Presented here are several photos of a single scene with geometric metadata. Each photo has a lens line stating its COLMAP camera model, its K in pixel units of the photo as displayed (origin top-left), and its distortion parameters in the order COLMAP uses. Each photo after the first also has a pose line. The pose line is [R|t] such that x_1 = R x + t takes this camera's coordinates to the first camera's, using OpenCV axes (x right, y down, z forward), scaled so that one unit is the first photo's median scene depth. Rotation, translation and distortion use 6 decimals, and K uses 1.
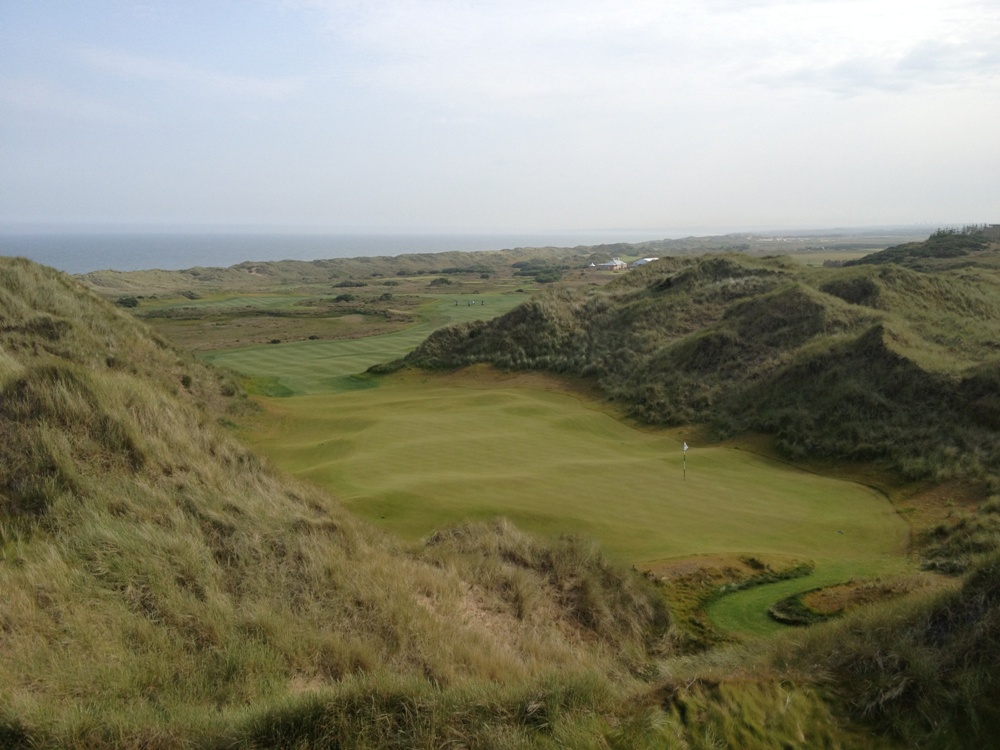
lens RADIAL K [[975.3, 0, 504.4], [0, 975.3, 374.3], [0, 0, 1]] dist [0.084540, 0.000000]
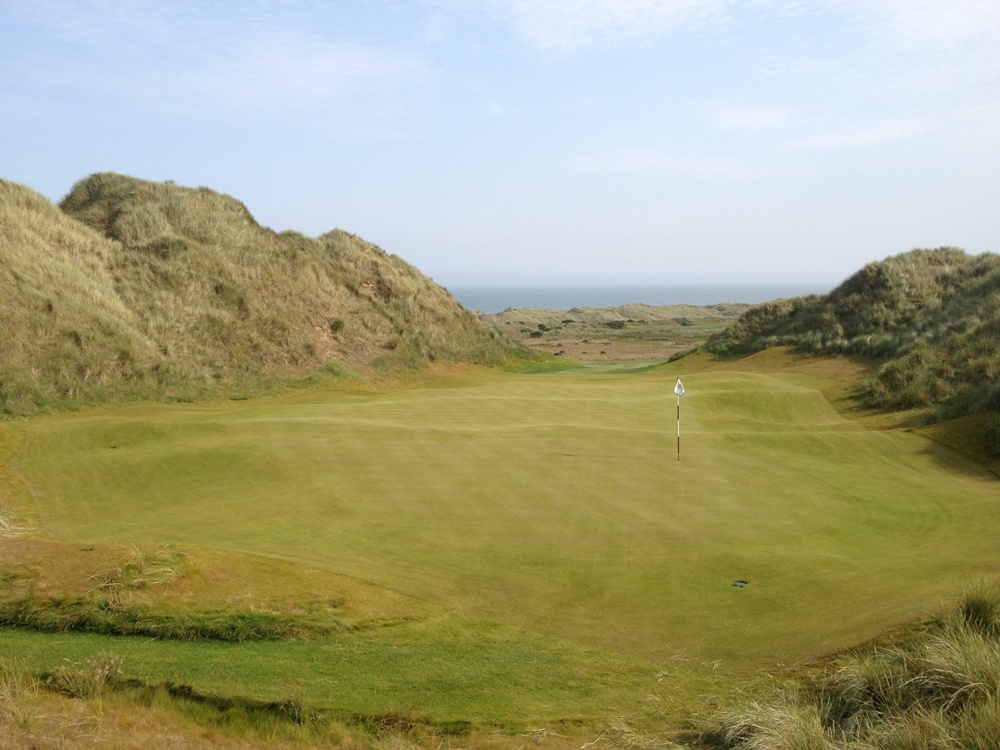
lens RADIAL K [[975.3, 0, 498.3], [0, 975.3, 376.9], [0, 0, 1]] dist [0.084540, 0.000000]
pose [[0.832360, 0.053231, -0.551674, 0.204654], [-0.081815, 0.996273, -0.027312, 0.048394], [0.548164, 0.067869, 0.833613, 0.288826]]
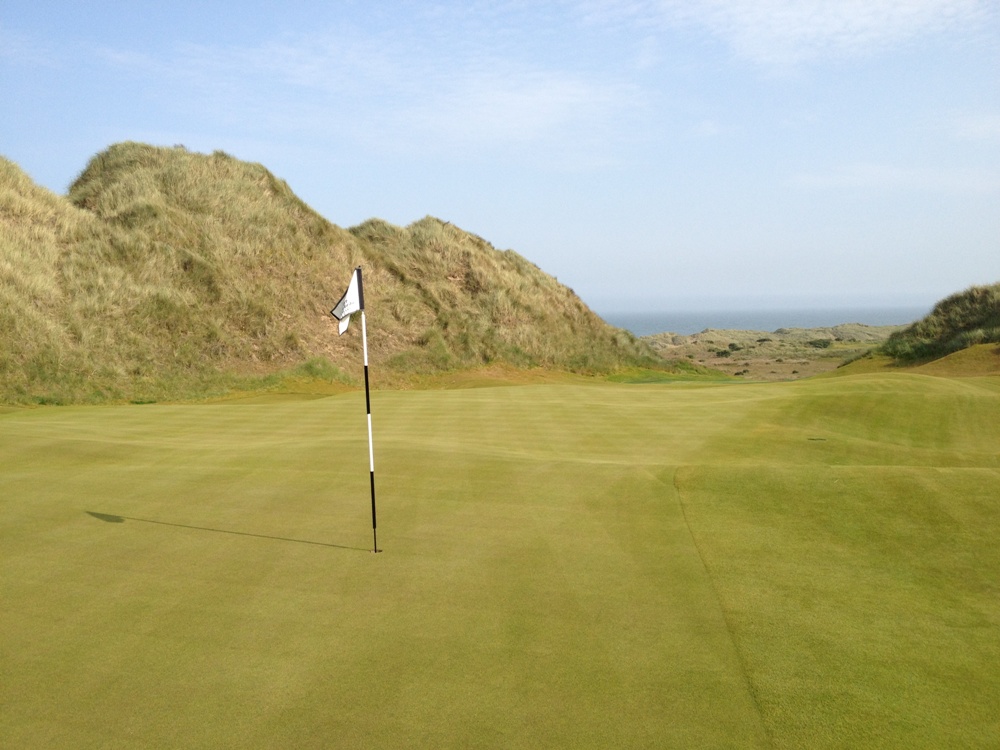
lens RADIAL K [[975.3, 0, 496.1], [0, 975.3, 374.6], [0, 0, 1]] dist [0.084540, 0.000000]
pose [[0.692587, 0.038752, -0.720293, 0.168361], [-0.095407, 0.994704, -0.038222, 0.048216], [0.714997, 0.095193, 0.692617, 0.479780]]
